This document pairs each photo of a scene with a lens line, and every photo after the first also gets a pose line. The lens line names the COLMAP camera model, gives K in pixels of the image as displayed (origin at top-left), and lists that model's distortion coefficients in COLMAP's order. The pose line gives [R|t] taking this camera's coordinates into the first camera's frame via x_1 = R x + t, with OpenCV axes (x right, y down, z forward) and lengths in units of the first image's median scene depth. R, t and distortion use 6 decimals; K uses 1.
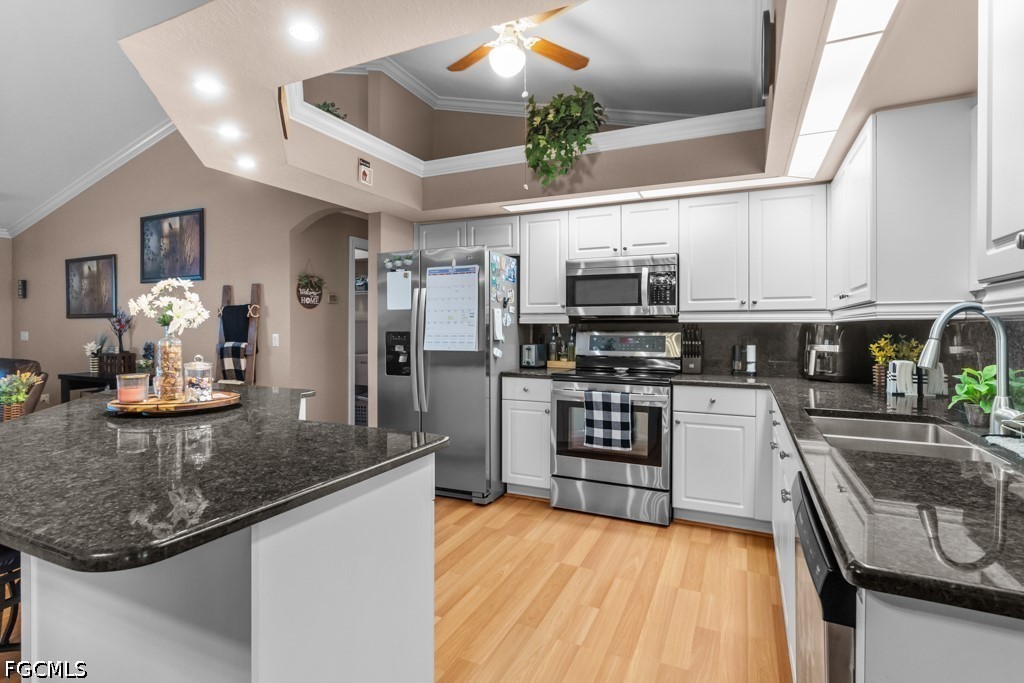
lens RADIAL K [[528.7, 0, 492.3], [0, 528.7, 328.4], [0, 0, 1]] dist [-0.007346, 0.005796]
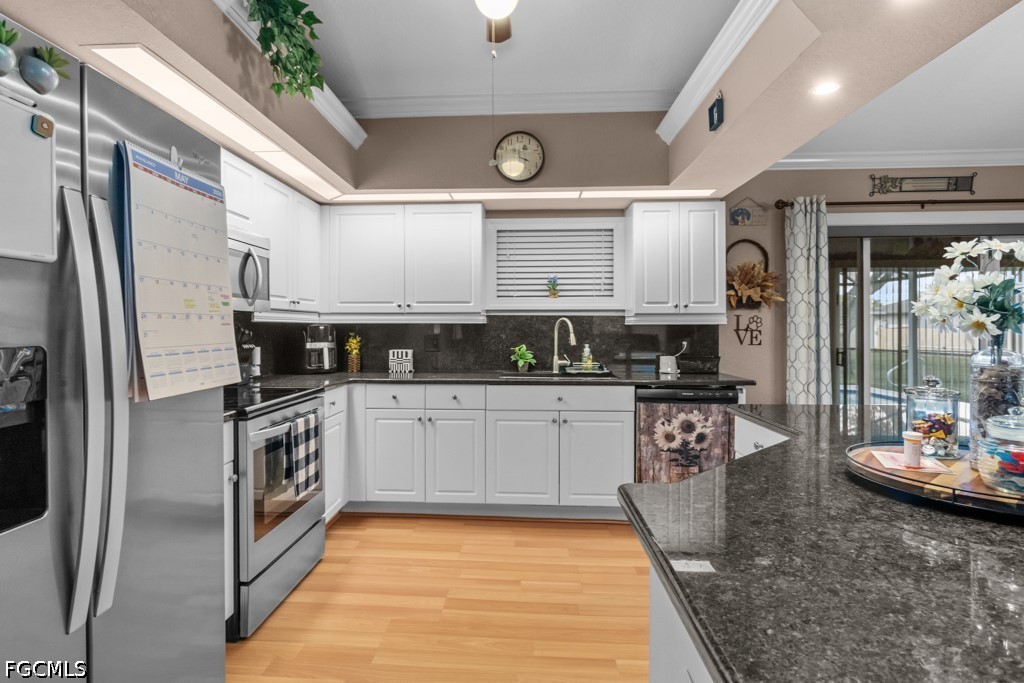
lens RADIAL K [[528.7, 0, 496.3], [0, 528.7, 328.6], [0, 0, 1]] dist [-0.007346, 0.005796]
pose [[-0.392494, -0.004058, 0.919746, -0.500694], [-0.000557, 0.999991, 0.004174, -0.004044], [-0.919755, 0.001126, -0.392492, 0.931289]]
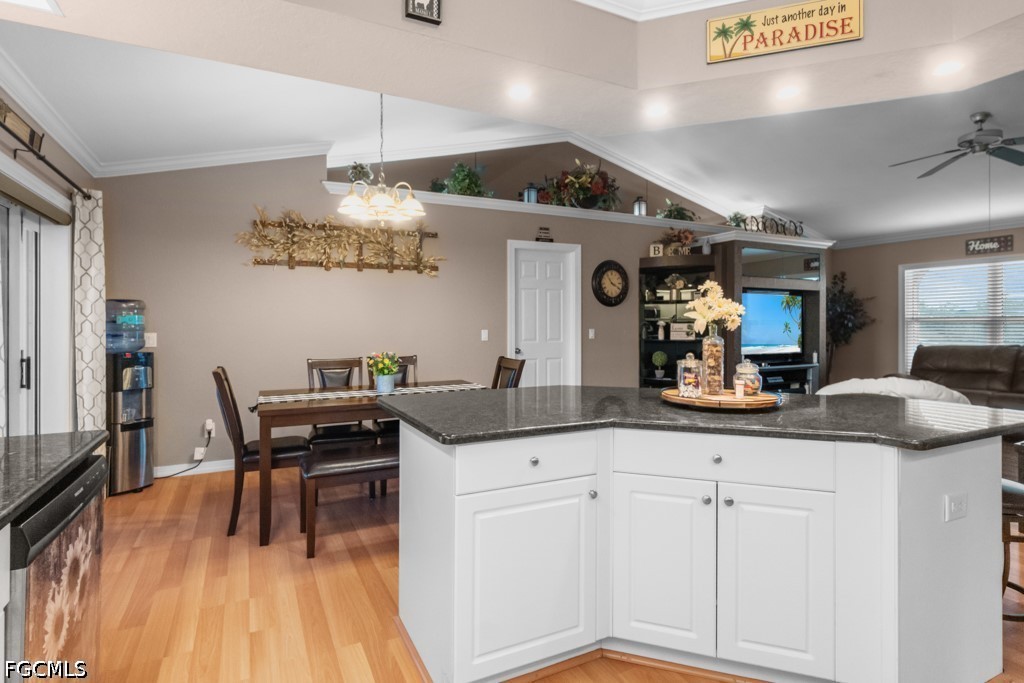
lens RADIAL K [[504.5, 0, 497.6], [0, 504.5, 332.0], [0, 0, 1]] dist [0.006648, -0.004684]
pose [[-0.614129, 0.011130, -0.789127, 0.248689], [0.001639, 0.999916, 0.012828, -0.000876], [0.789204, 0.006585, -0.614096, 0.720876]]
